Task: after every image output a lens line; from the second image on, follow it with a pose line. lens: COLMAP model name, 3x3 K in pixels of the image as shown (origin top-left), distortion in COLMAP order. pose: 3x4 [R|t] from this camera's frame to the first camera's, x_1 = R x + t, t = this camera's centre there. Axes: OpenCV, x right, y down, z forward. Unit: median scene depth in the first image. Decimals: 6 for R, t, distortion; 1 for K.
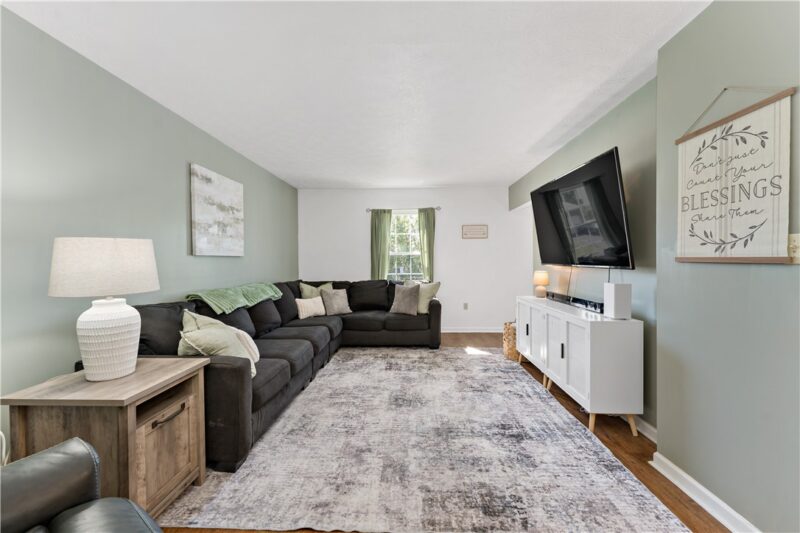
lens RADIAL K [[322.3, 0, 402.6], [0, 322.3, 262.6], [0, 0, 1]] dist [-0.002660, 0.000480]
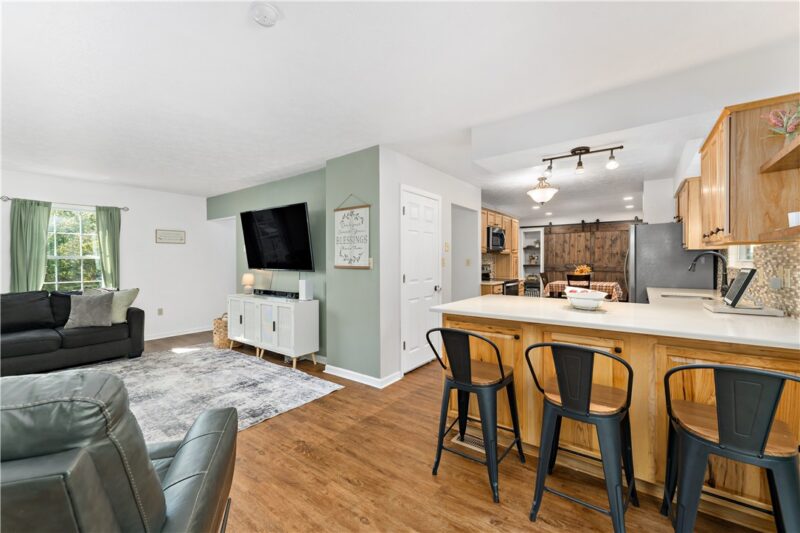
lens RADIAL K [[322.3, 0, 404.0], [0, 322.3, 262.9], [0, 0, 1]] dist [-0.002660, 0.000480]
pose [[0.565905, -0.000433, 0.824470, -0.361126], [0.004241, 0.999988, -0.002386, -0.016835], [-0.824460, 0.004847, 0.565900, -0.324042]]
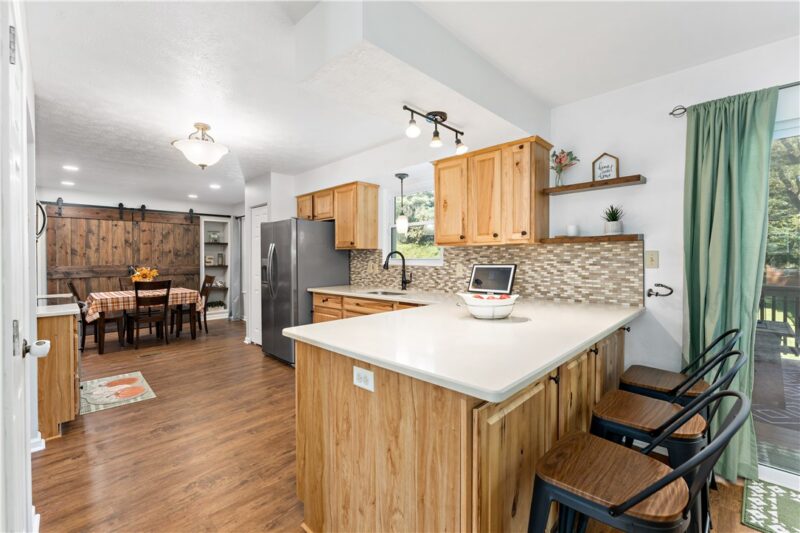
lens RADIAL K [[333.2, 0, 398.8], [0, 333.2, 261.0], [0, 0, 1]] dist [0.009929, 0.000464]
pose [[-0.735836, 0.005960, 0.677134, 0.202256], [0.018769, 0.999757, 0.011597, -0.028282], [-0.676900, 0.021243, -0.735768, 0.337543]]
